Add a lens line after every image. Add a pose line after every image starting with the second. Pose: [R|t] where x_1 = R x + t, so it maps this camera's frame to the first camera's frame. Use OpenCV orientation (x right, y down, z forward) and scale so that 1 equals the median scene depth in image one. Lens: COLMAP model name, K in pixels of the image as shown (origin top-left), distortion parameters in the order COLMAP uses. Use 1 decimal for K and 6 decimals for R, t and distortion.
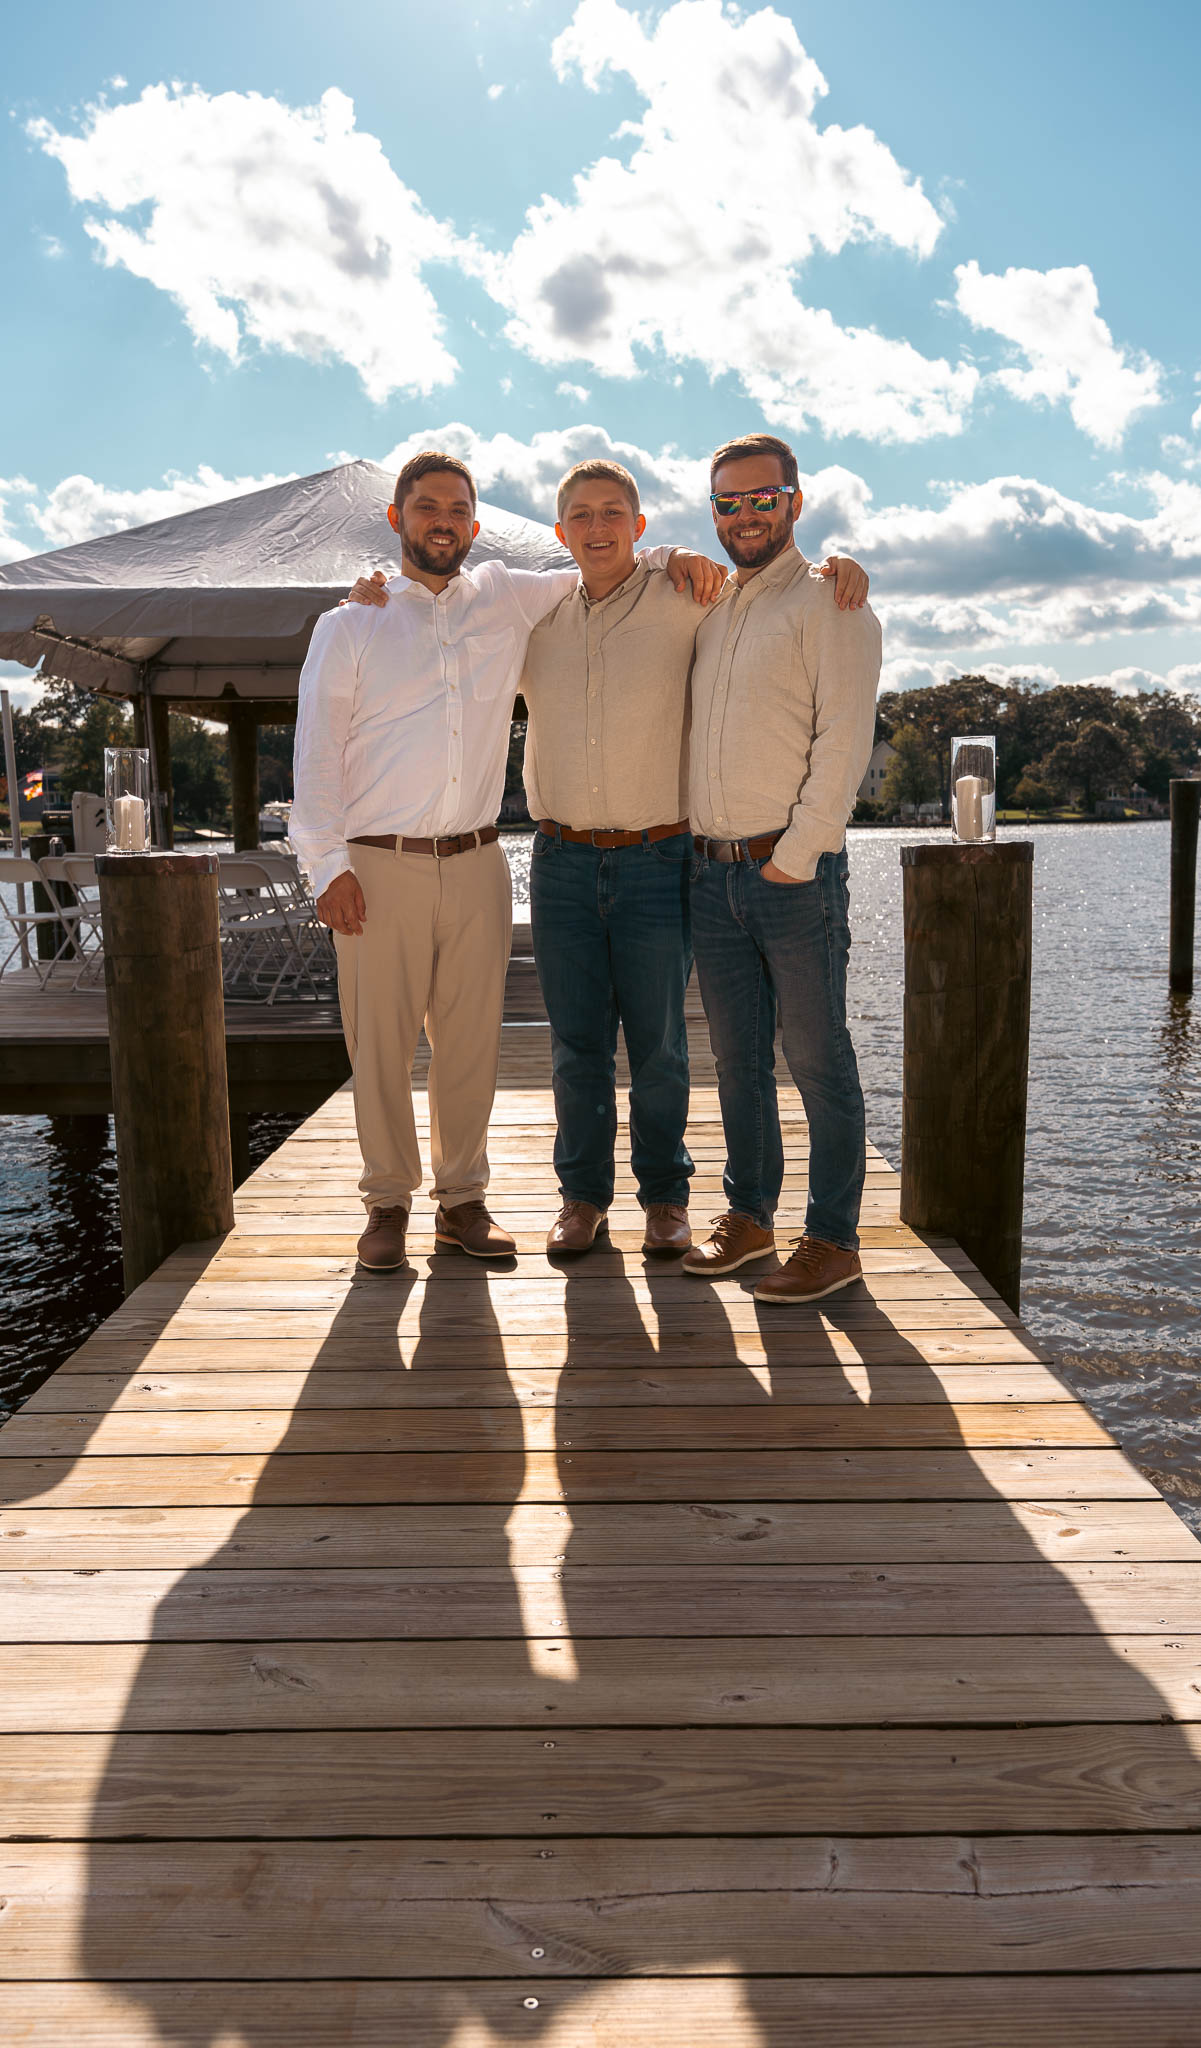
lens RADIAL K [[1604.0, 0, 603.5], [0, 1604.0, 1023.2], [0, 0, 1]] dist [0.017387, -0.022638]
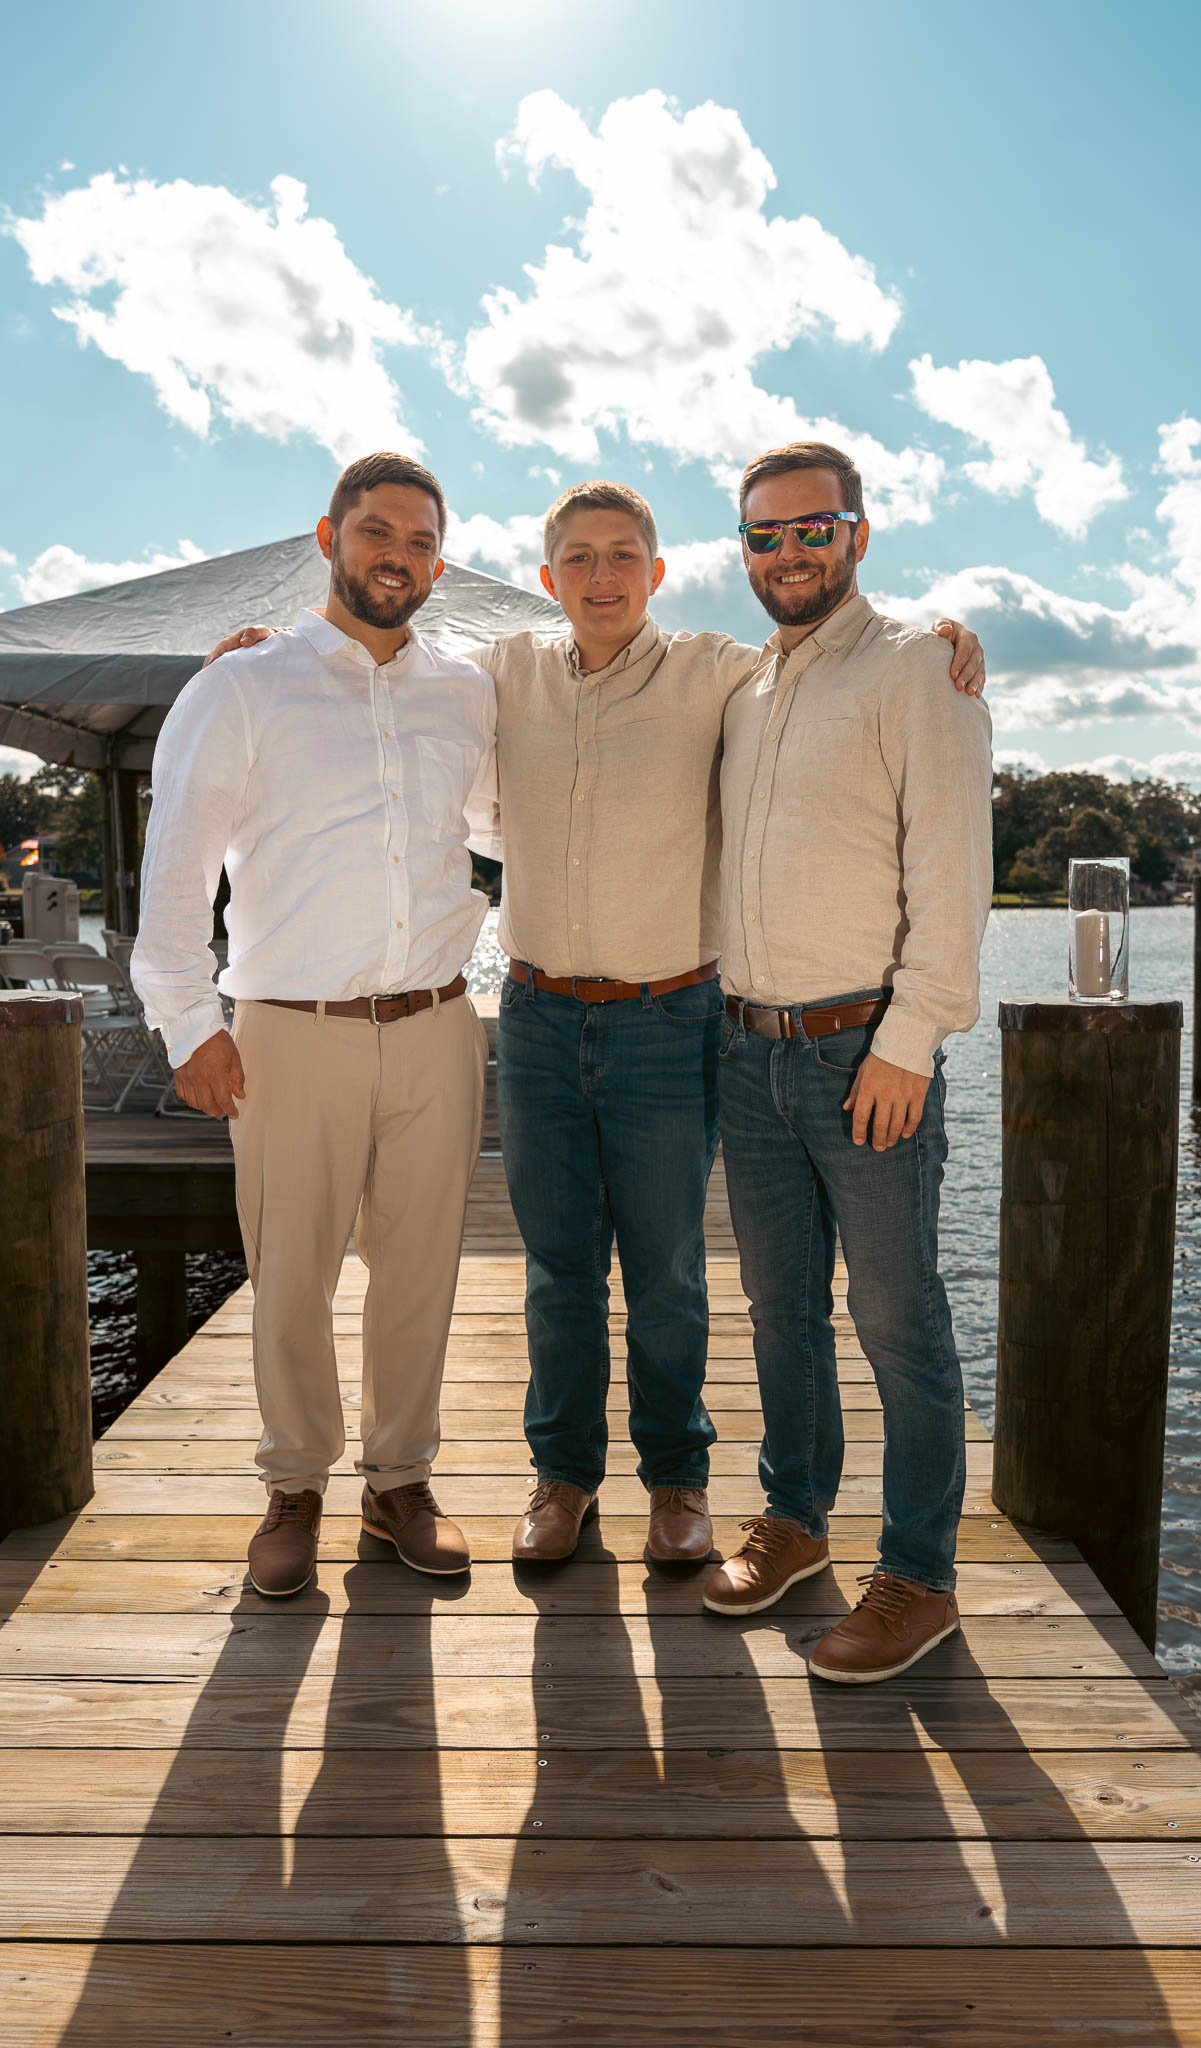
lens RADIAL K [[1604.0, 0, 600.2], [0, 1604.0, 1038.4], [0, 0, 1]] dist [0.017387, -0.022638]
pose [[0.999844, 0.017449, 0.002621, -0.001940], [-0.017338, 0.999130, -0.037932, -0.063586], [-0.003280, 0.037881, 0.999277, 0.265180]]
